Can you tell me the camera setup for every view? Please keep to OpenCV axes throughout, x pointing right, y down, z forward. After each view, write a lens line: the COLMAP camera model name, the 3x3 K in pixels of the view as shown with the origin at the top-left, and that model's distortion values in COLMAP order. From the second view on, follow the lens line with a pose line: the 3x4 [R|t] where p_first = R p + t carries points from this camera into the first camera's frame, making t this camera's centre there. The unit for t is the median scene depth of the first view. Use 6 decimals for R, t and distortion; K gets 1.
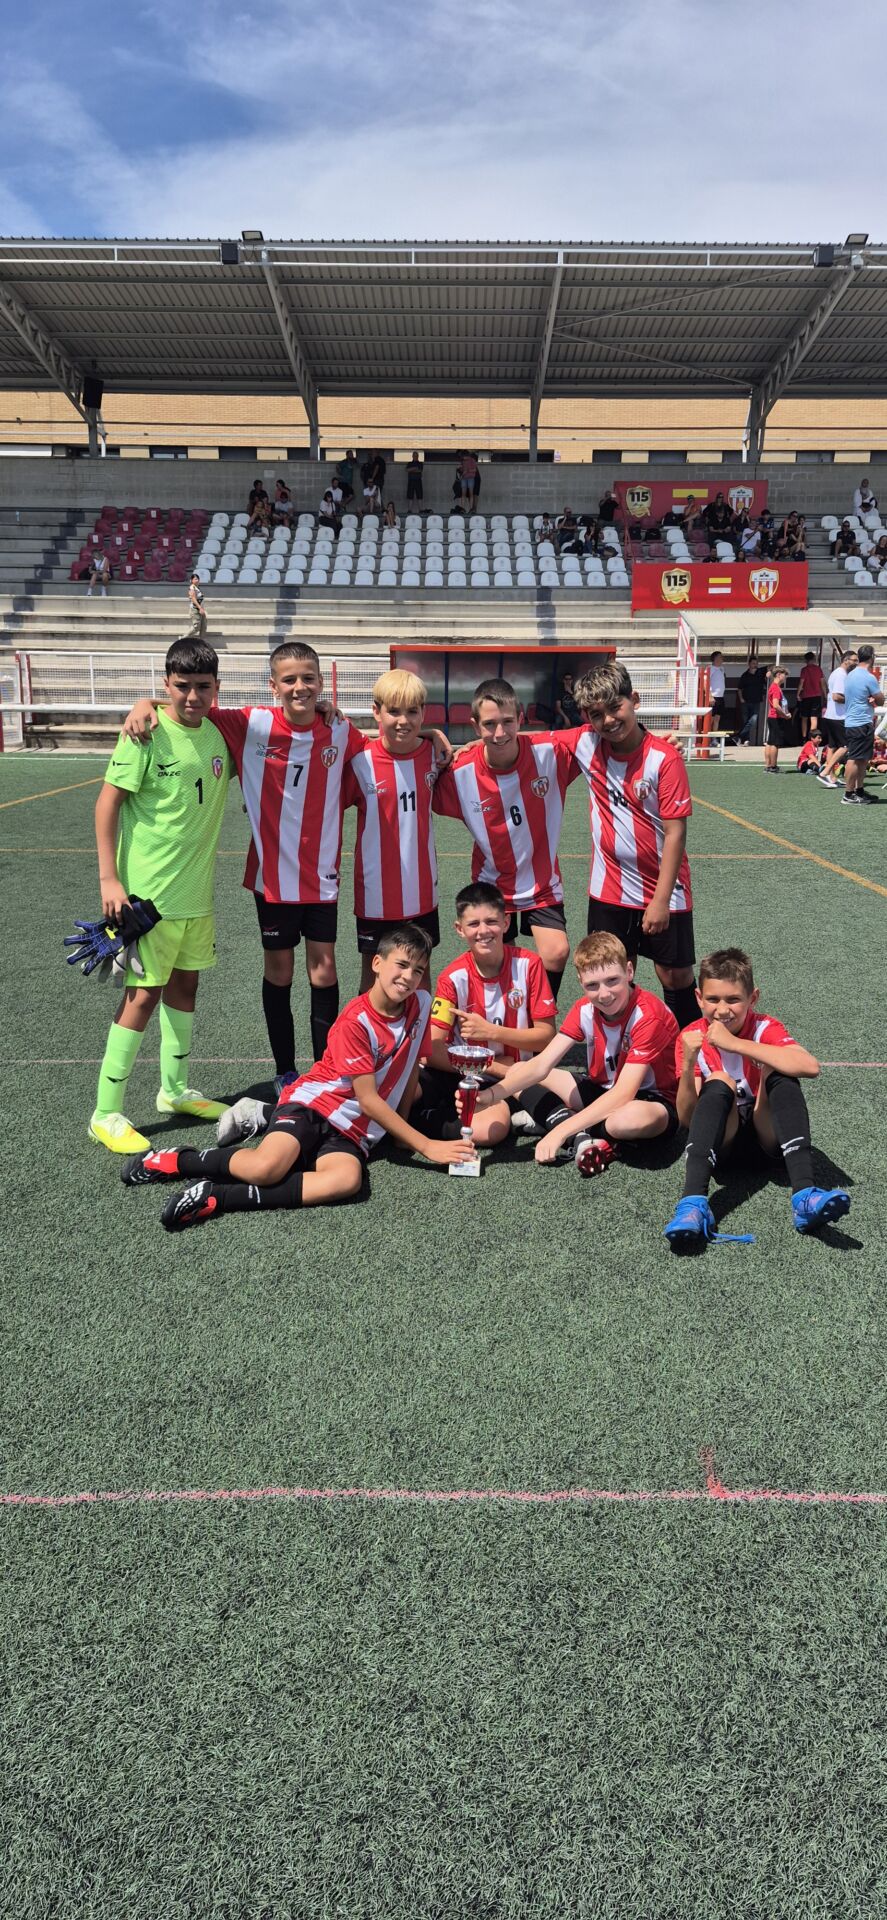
lens RADIAL K [[1350.5, 0, 464.1], [0, 1350.5, 930.4], [0, 0, 1]] dist [0.098144, -0.136963]
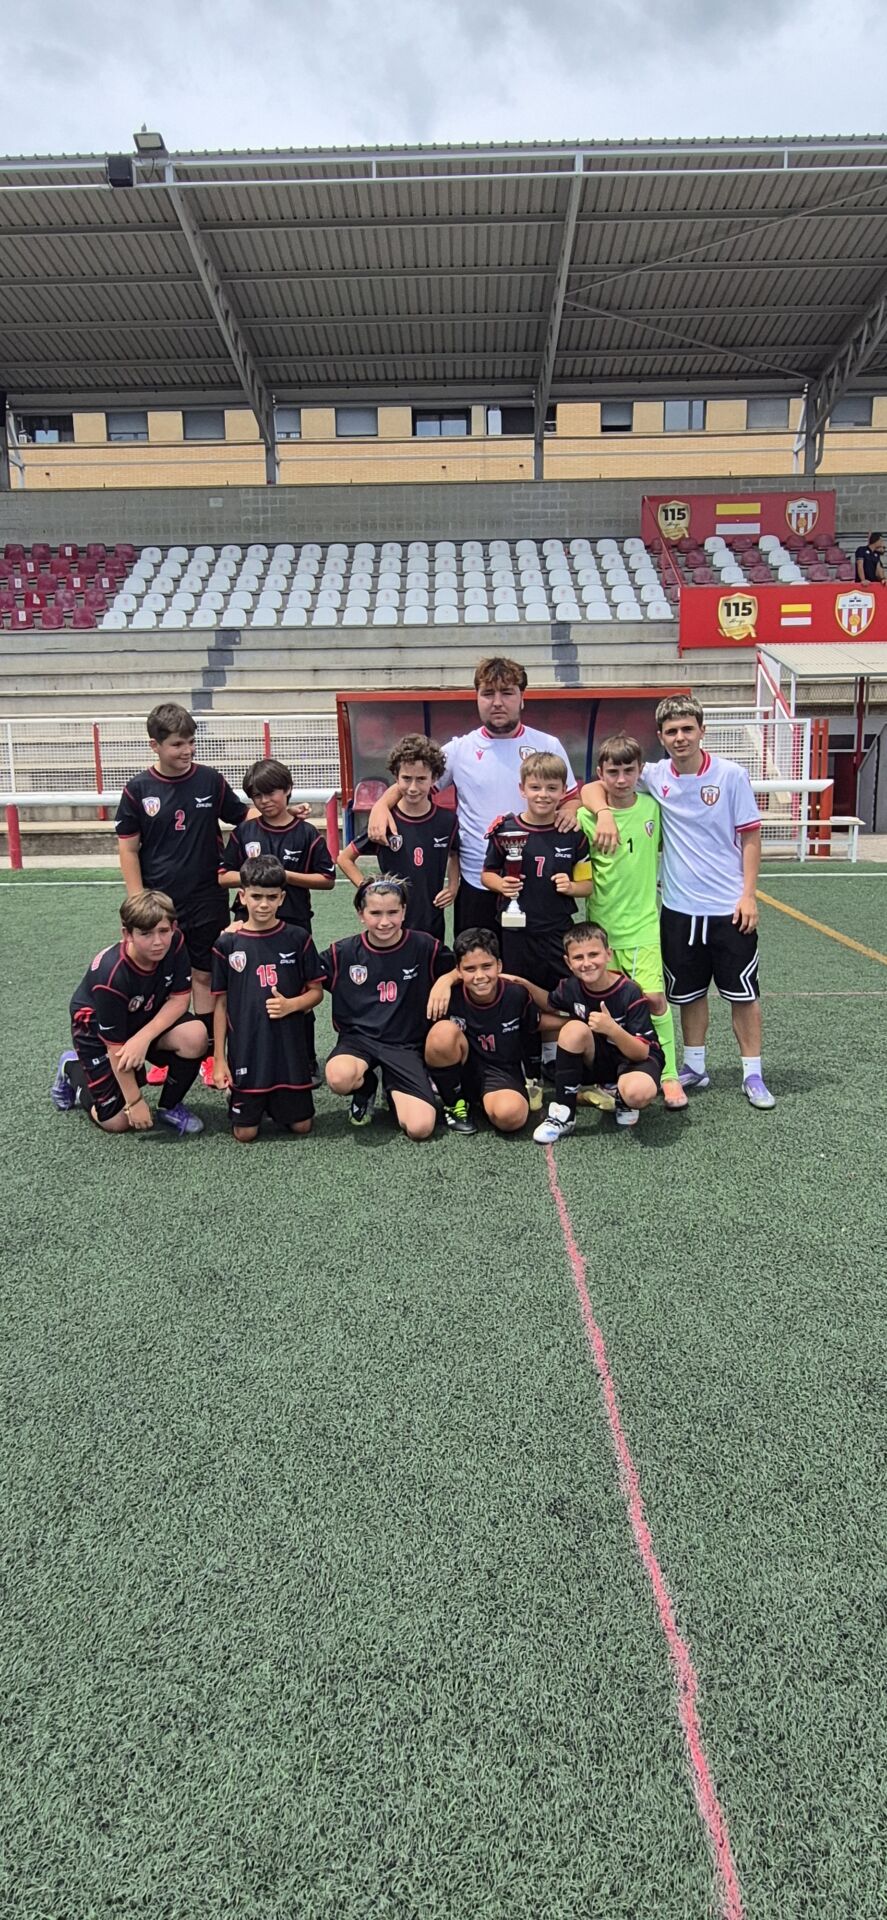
lens RADIAL K [[1234.2, 0, 443.5], [0, 1234.2, 960.0], [0, 0, 1]] dist [-0.014291, -0.000977]
pose [[0.999607, -0.018432, -0.021120, 0.004290], [0.018156, 0.999748, -0.013187, -0.054535], [0.021358, 0.012799, 0.999690, 0.302753]]
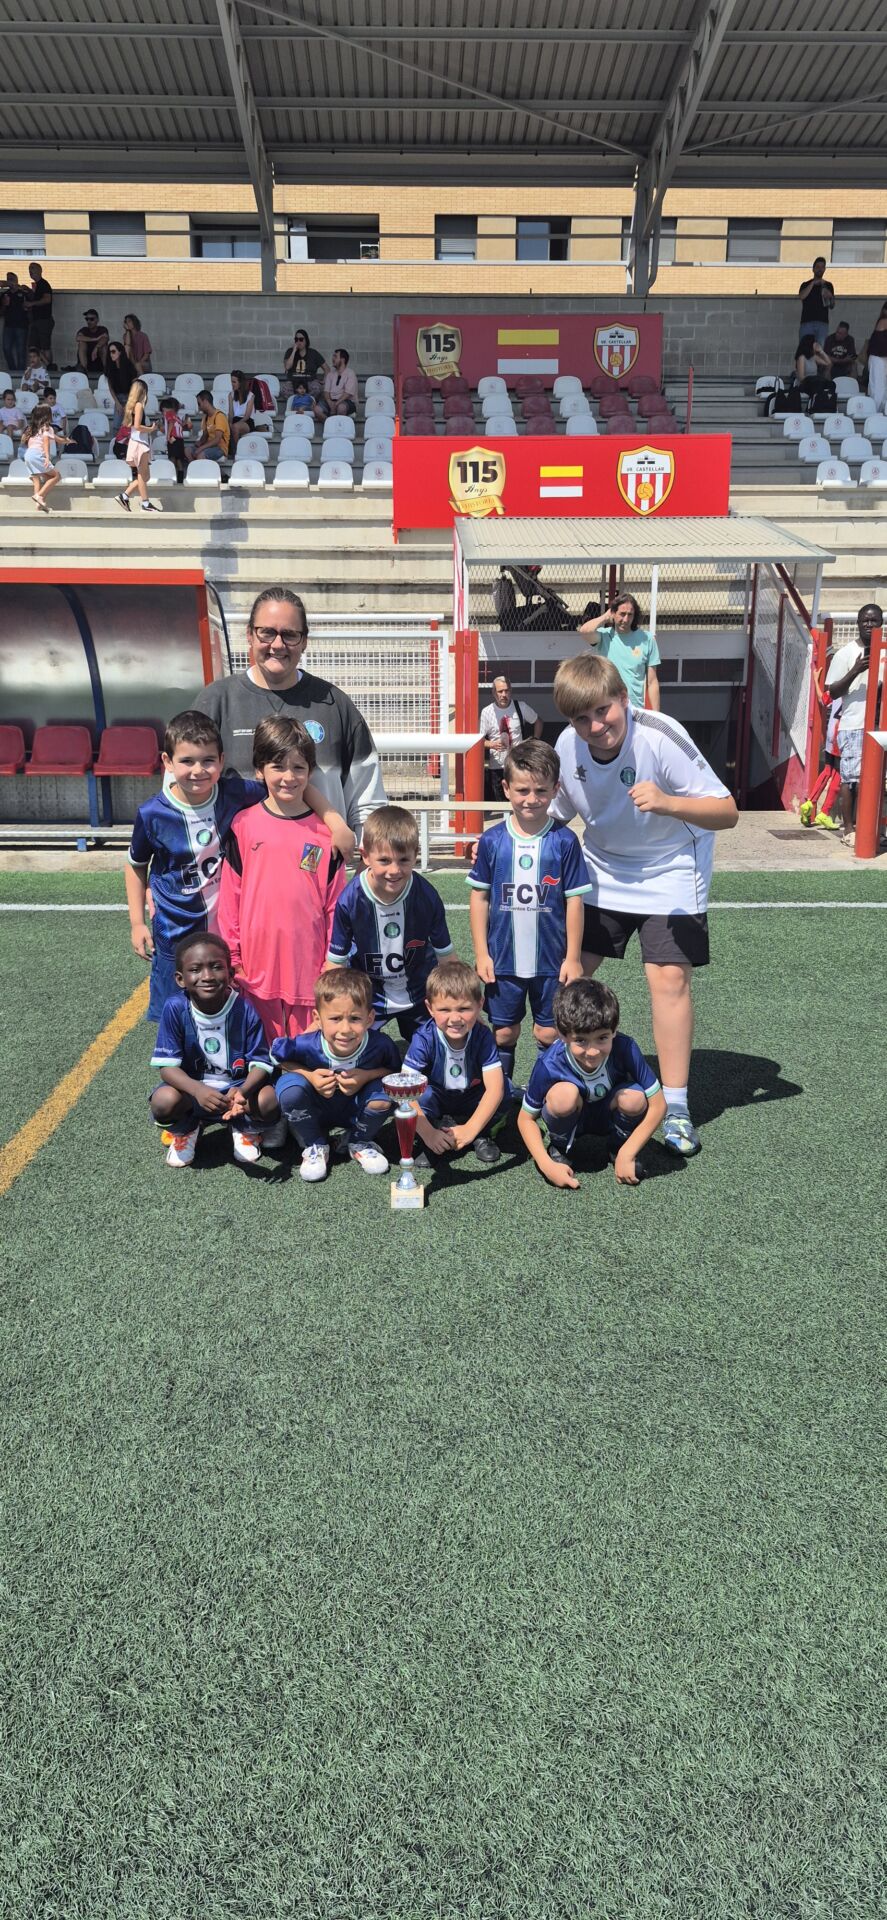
lens RADIAL K [[1351.4, 0, 438.7], [0, 1351.4, 975.6], [0, 0, 1]] dist [0.072250, -0.095264]
pose [[0.999605, -0.011929, 0.025445, 0.118969], [0.010943, 0.999197, 0.038544, -0.081708], [-0.025884, -0.038250, 0.998933, 0.451336]]
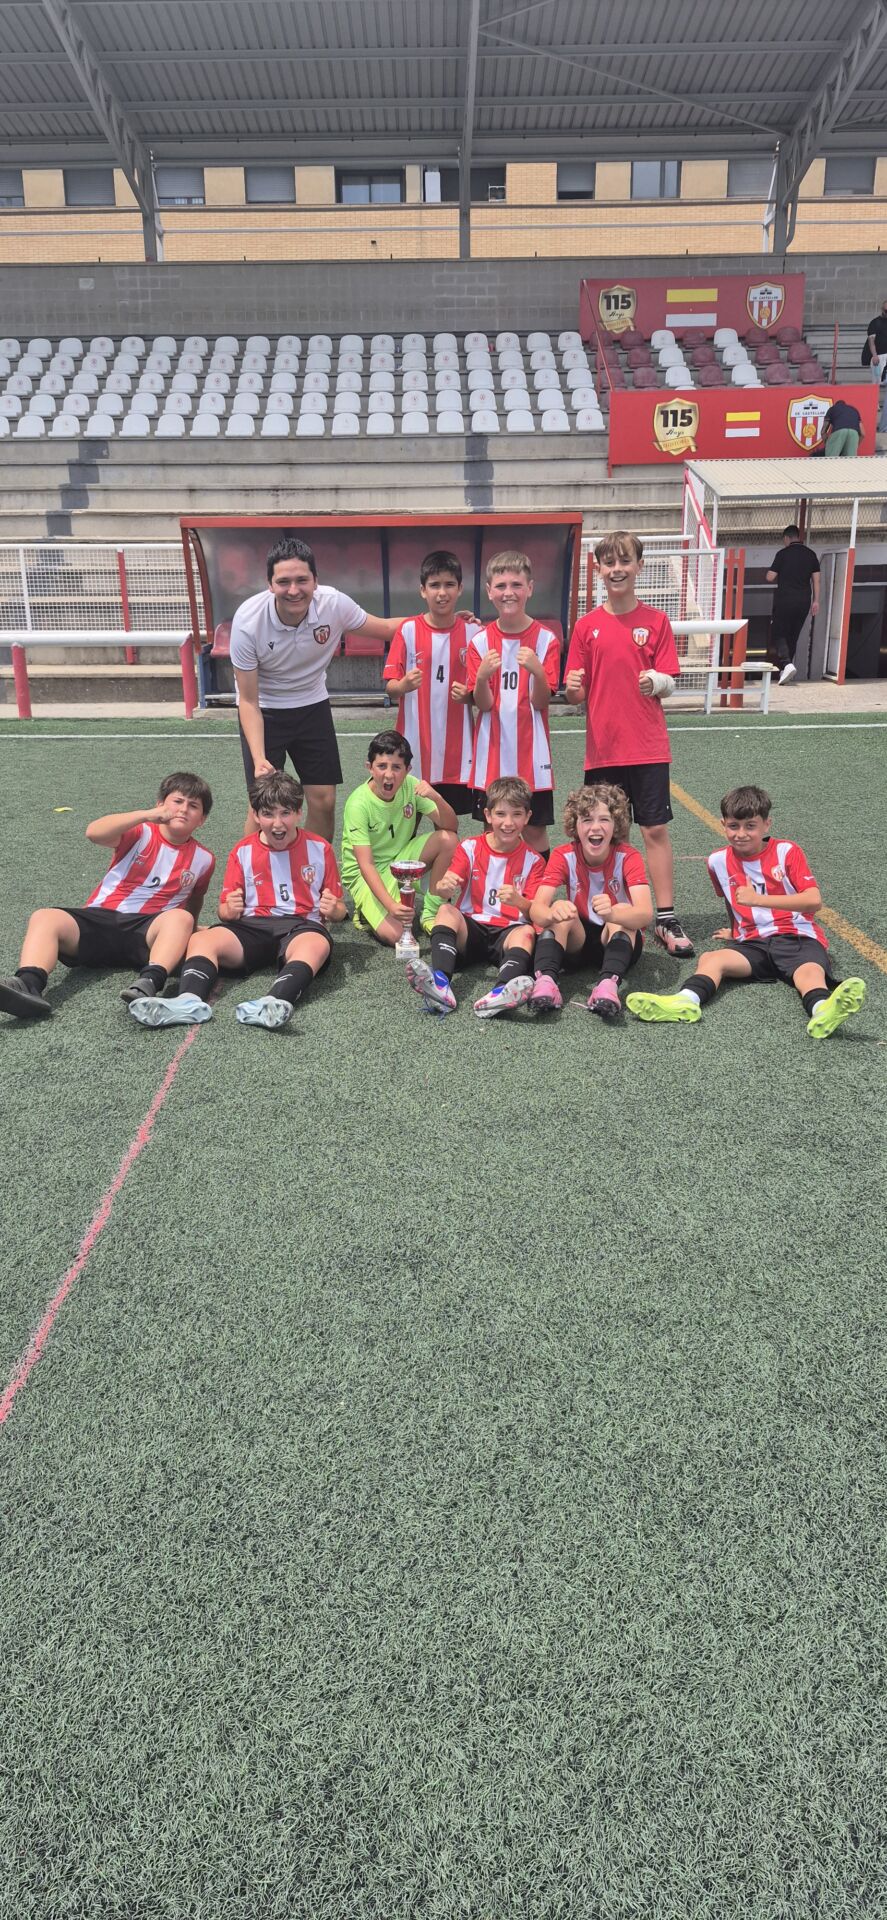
lens RADIAL K [[1351.4, 0, 438.7], [0, 1351.4, 975.6], [0, 0, 1]] dist [0.072250, -0.095264]
pose [[0.999800, -0.019767, -0.003107, 0.036327], [0.019977, 0.994933, 0.098538, -0.054171], [0.001143, -0.098580, 0.995128, 0.302302]]
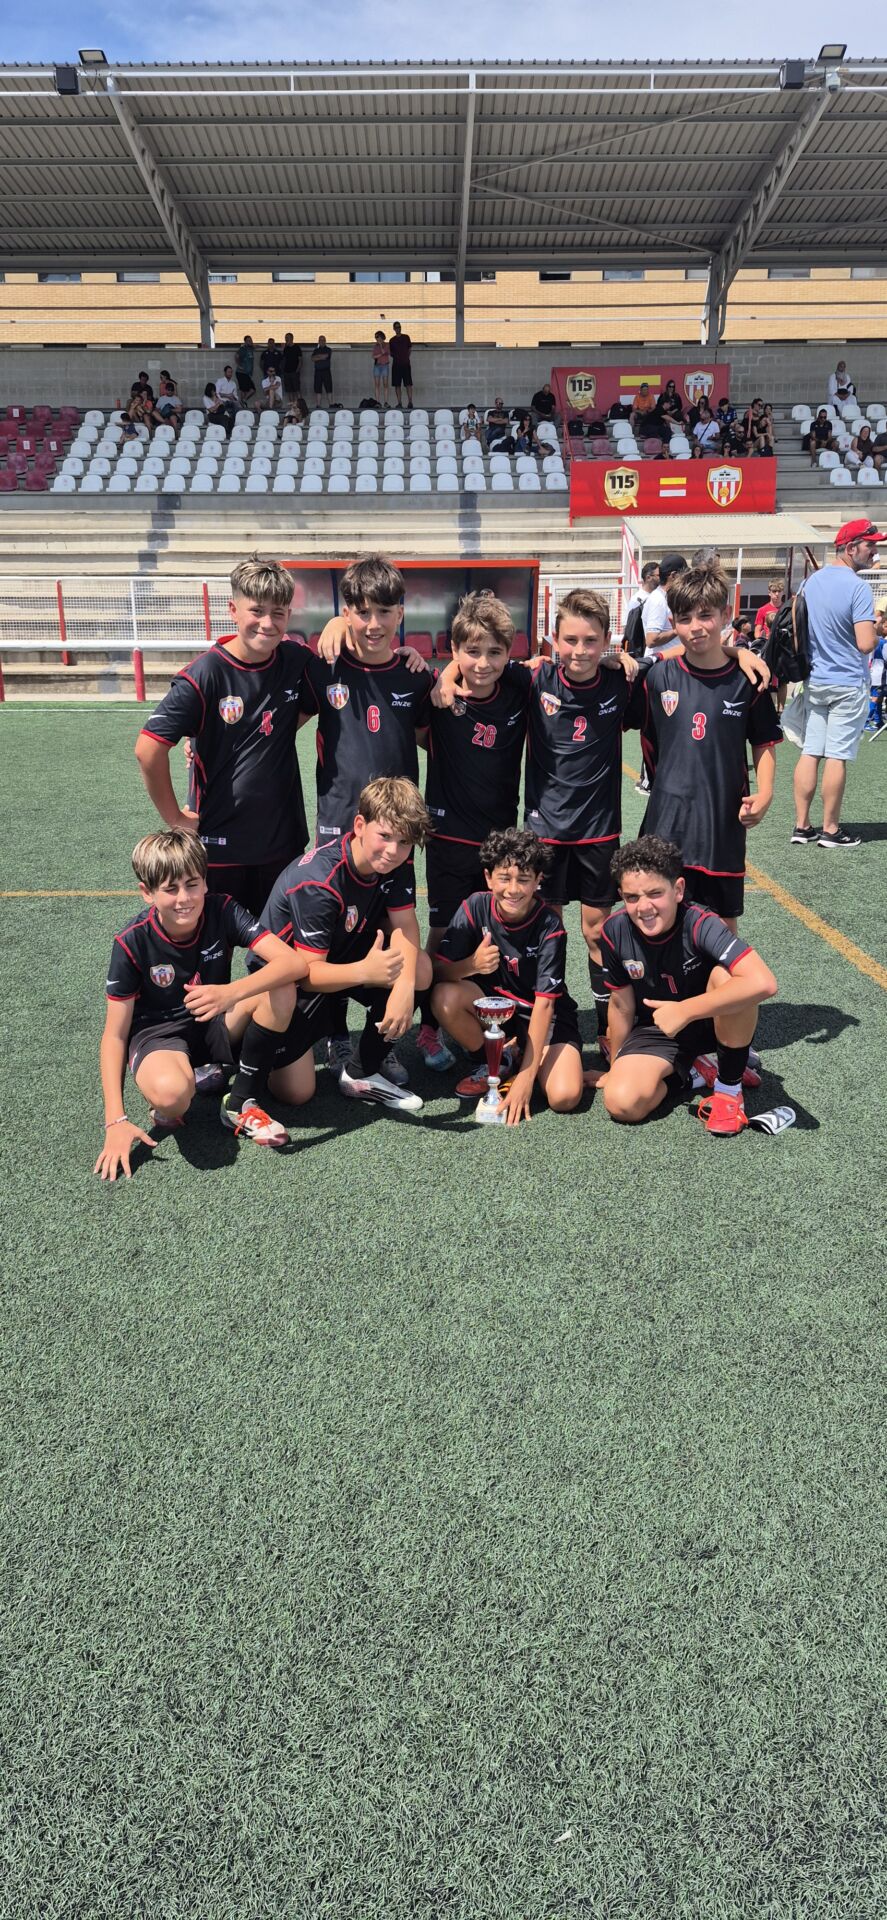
lens RADIAL K [[1352.5, 0, 449.6], [0, 1352.5, 935.3], [0, 0, 1]] dist [0.073859, -0.091043]
pose [[0.999819, -0.017072, 0.008412, 0.034378], [0.016560, 0.998204, 0.057577, -0.023798], [-0.009380, -0.057427, 0.998306, 0.127586]]
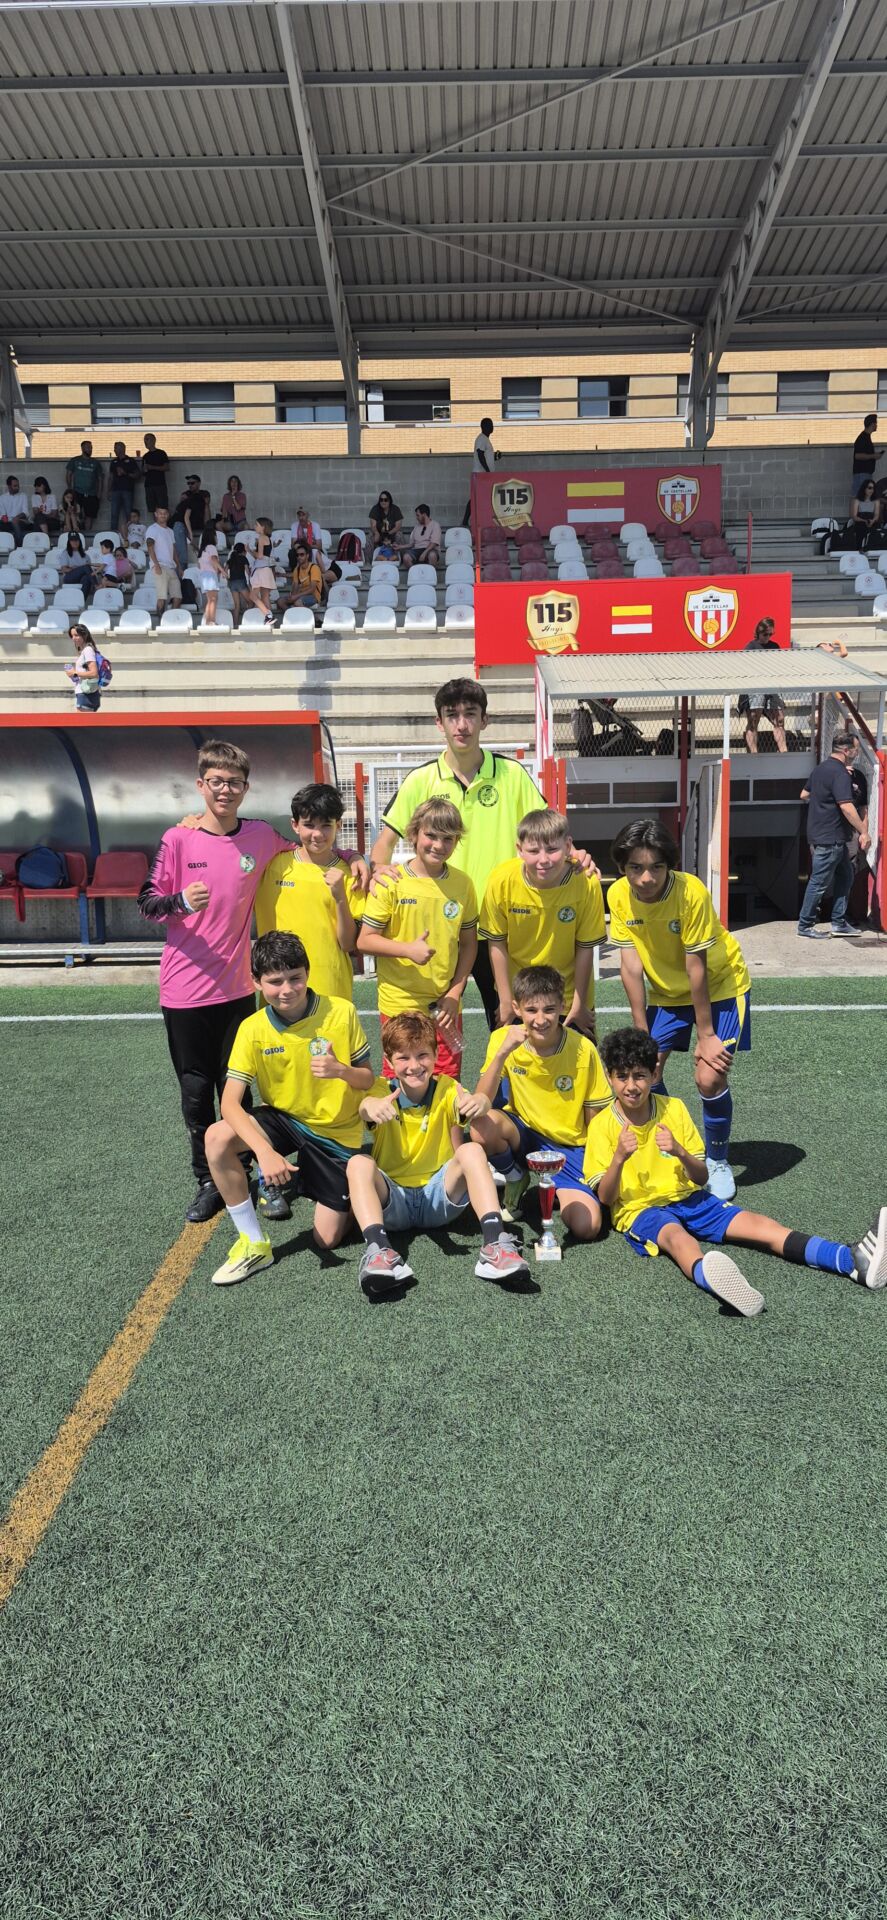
lens RADIAL K [[1348.4, 0, 454.8], [0, 1348.4, 935.0], [0, 0, 1]] dist [0.095491, -0.126059]
pose [[0.999723, -0.021306, -0.009967, 0.112063], [0.020470, 0.996782, -0.077502, -0.079654], [0.011586, 0.077276, 0.996942, 0.434104]]
